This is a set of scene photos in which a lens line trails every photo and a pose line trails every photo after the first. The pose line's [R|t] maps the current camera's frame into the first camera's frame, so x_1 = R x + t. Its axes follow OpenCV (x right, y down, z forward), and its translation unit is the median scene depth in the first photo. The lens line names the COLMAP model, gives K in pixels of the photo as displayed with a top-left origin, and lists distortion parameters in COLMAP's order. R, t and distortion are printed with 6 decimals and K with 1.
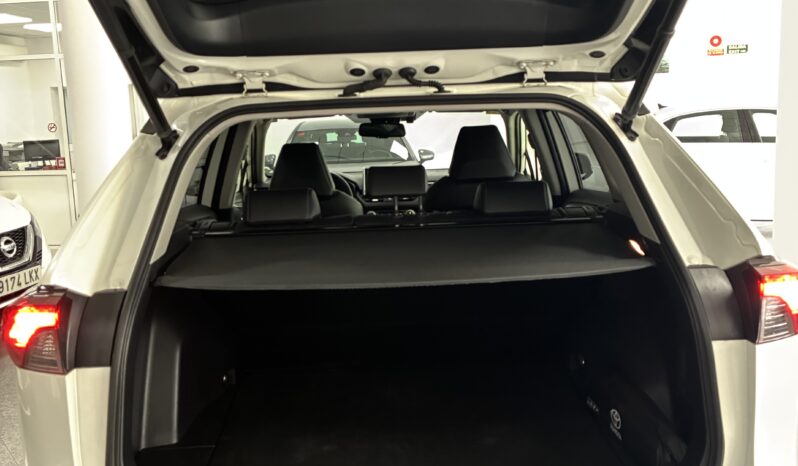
lens RADIAL K [[807.4, 0, 391.0], [0, 807.4, 226.7], [0, 0, 1]] dist [0.024691, 0.000000]
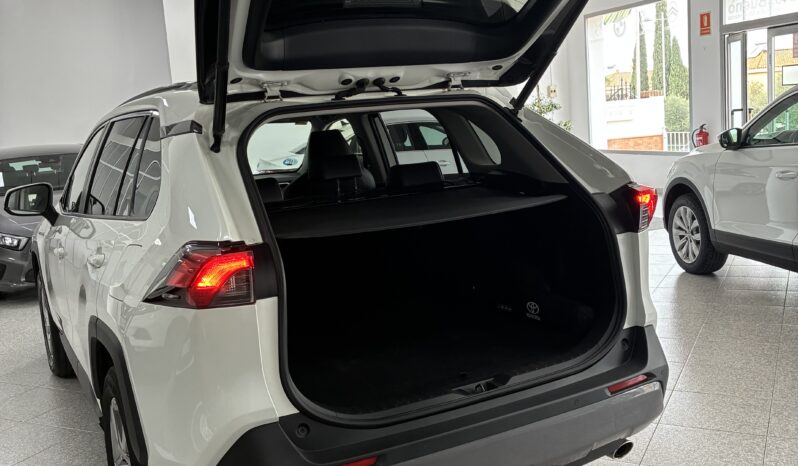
lens RADIAL K [[807.4, 0, 401.7], [0, 807.4, 222.8], [0, 0, 1]] dist [0.024691, 0.000000]
pose [[0.887072, -0.092325, 0.452304, -0.526184], [0.108155, 0.994091, -0.009202, 0.058548], [-0.448782, 0.057082, 0.891816, -0.209734]]
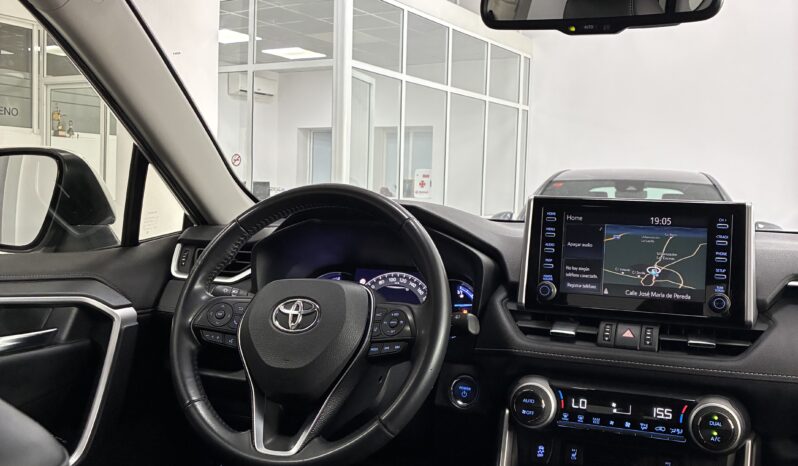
lens RADIAL K [[807.4, 0, 406.5], [0, 807.4, 217.3], [0, 0, 1]] dist [0.024691, 0.000000]
pose [[0.930958, 0.072574, -0.357840, 0.038785], [-0.110849, 0.989968, -0.087610, -0.078039], [0.347892, 0.121228, 0.929664, 1.486948]]
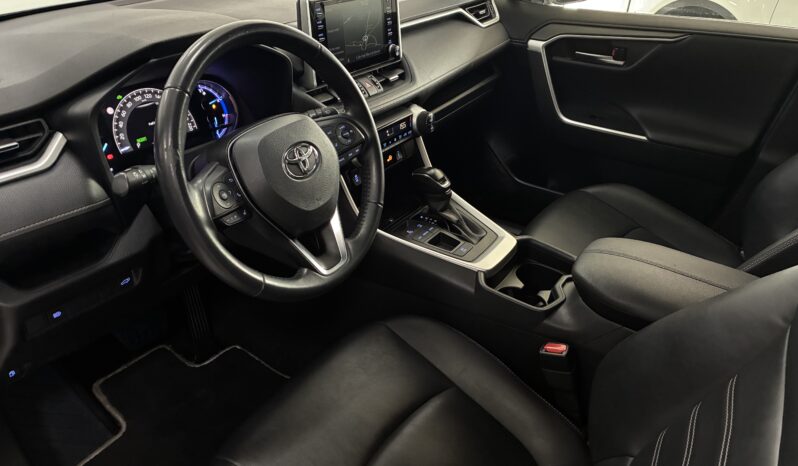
lens RADIAL K [[605.1, 0, 399.5], [0, 605.1, 236.2], [0, 0, 1]] dist [0.015938, 0.007656]
pose [[0.569255, -0.361191, 0.738572, -0.415566], [0.047485, 0.911275, 0.409051, -0.159961], [-0.820788, -0.197784, 0.535899, 1.630789]]
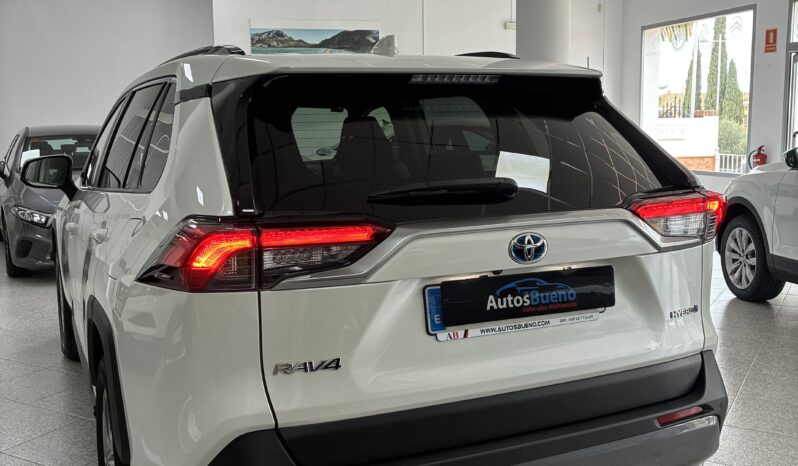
lens RADIAL K [[807.4, 0, 400.7], [0, 807.4, 227.3], [0, 0, 1]] dist [0.024691, 0.000000]
pose [[0.912004, -0.030219, 0.409067, -0.462014], [0.040738, 0.999025, -0.017025, 0.080269], [-0.408154, 0.032191, 0.912346, -0.098057]]
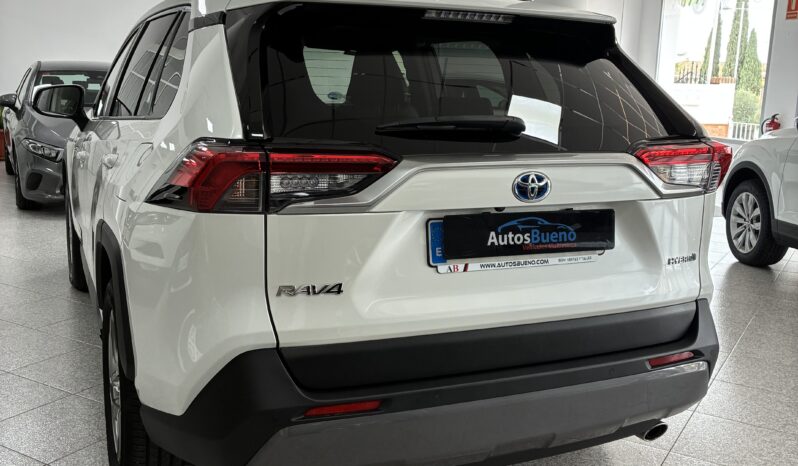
lens RADIAL K [[807.4, 0, 404.7], [0, 807.4, 229.6], [0, 0, 1]] dist [0.024691, 0.000000]
pose [[0.914889, -0.010798, 0.403562, -0.465566], [-0.005298, 0.999235, 0.038745, 0.106743], [-0.403671, -0.037585, 0.914132, -0.113116]]
